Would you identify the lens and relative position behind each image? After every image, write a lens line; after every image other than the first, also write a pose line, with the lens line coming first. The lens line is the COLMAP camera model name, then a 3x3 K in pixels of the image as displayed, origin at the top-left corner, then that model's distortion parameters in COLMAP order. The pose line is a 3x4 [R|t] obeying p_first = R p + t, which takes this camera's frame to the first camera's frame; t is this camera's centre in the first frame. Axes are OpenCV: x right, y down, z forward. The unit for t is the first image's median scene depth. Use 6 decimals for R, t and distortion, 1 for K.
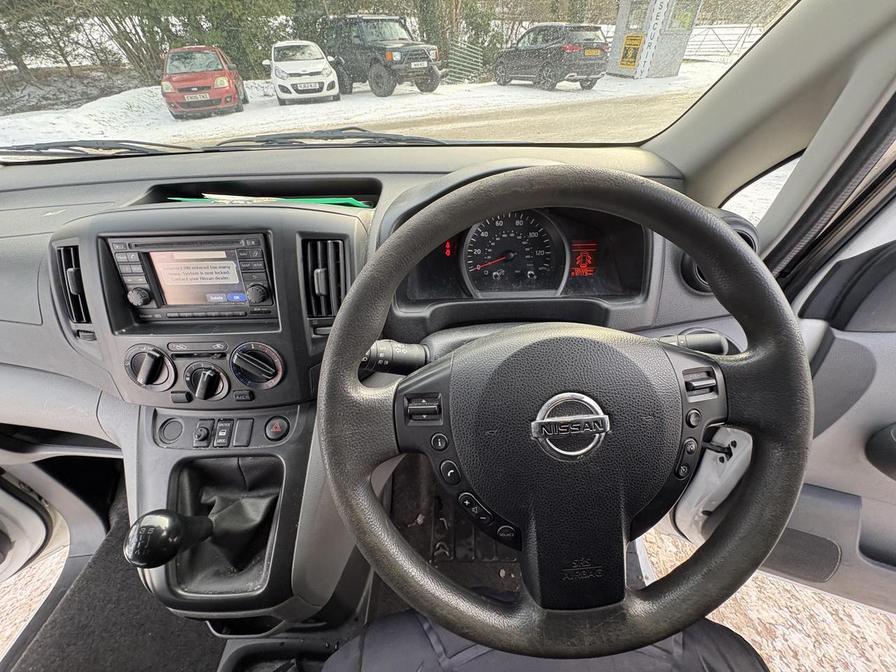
lens RADIAL K [[354.0, 0, 451.9], [0, 354.0, 343.3], [0, 0, 1]] dist [0.003193, -0.000683]
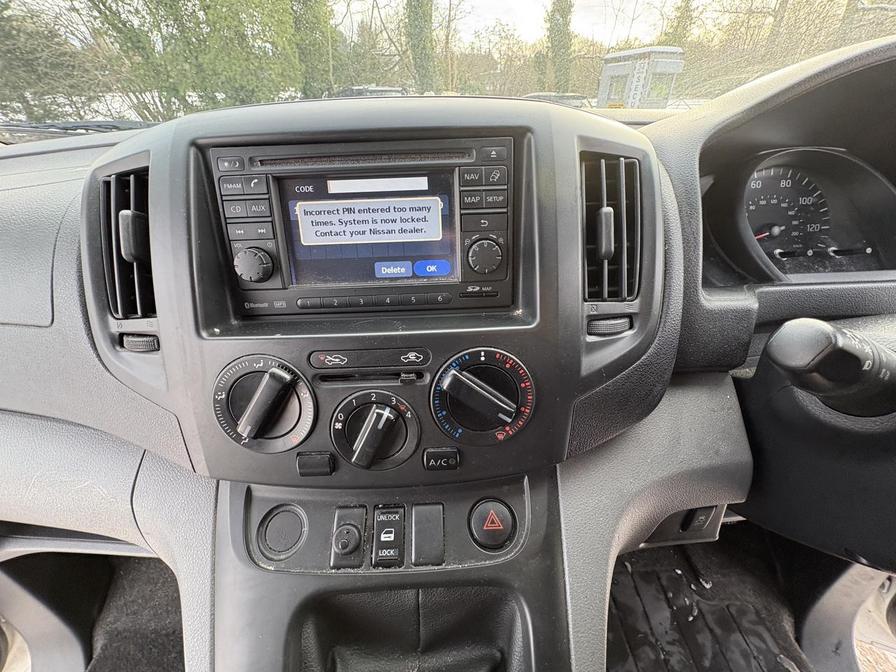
lens RADIAL K [[354.0, 0, 446.5], [0, 354.0, 344.6], [0, 0, 1]] dist [0.003193, -0.000683]
pose [[0.999822, -0.012272, 0.014306, -0.583958], [0.014082, 0.990862, -0.134145, 0.055156], [-0.012529, 0.134323, 0.990858, 0.480021]]
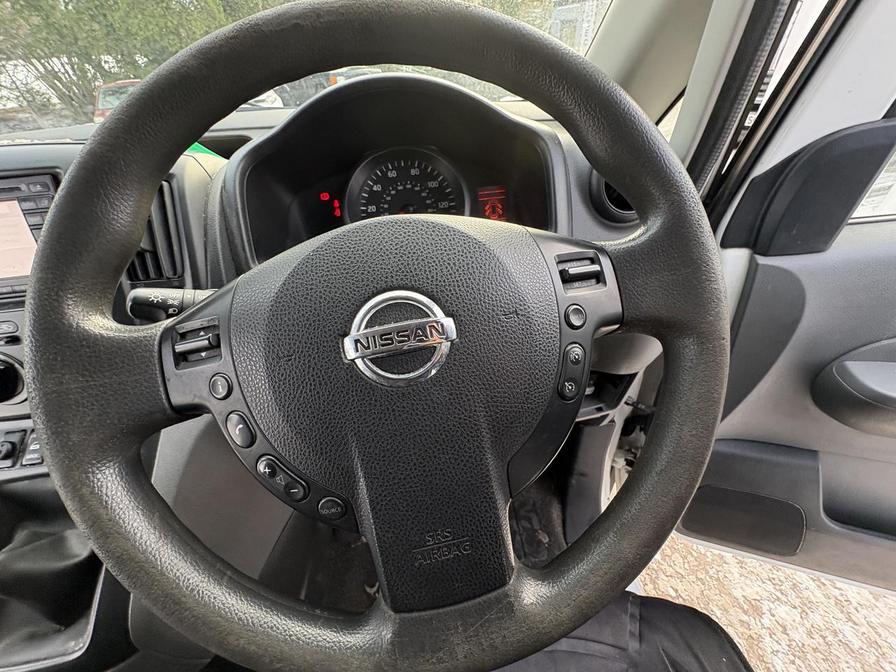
lens RADIAL K [[354.0, 0, 452.7], [0, 354.0, 344.6], [0, 0, 1]] dist [0.003193, -0.000683]
pose [[0.992681, -0.098620, 0.069702, 0.226838], [0.101757, 0.993881, -0.042977, 0.167577], [-0.065037, 0.049755, 0.996642, 0.174828]]
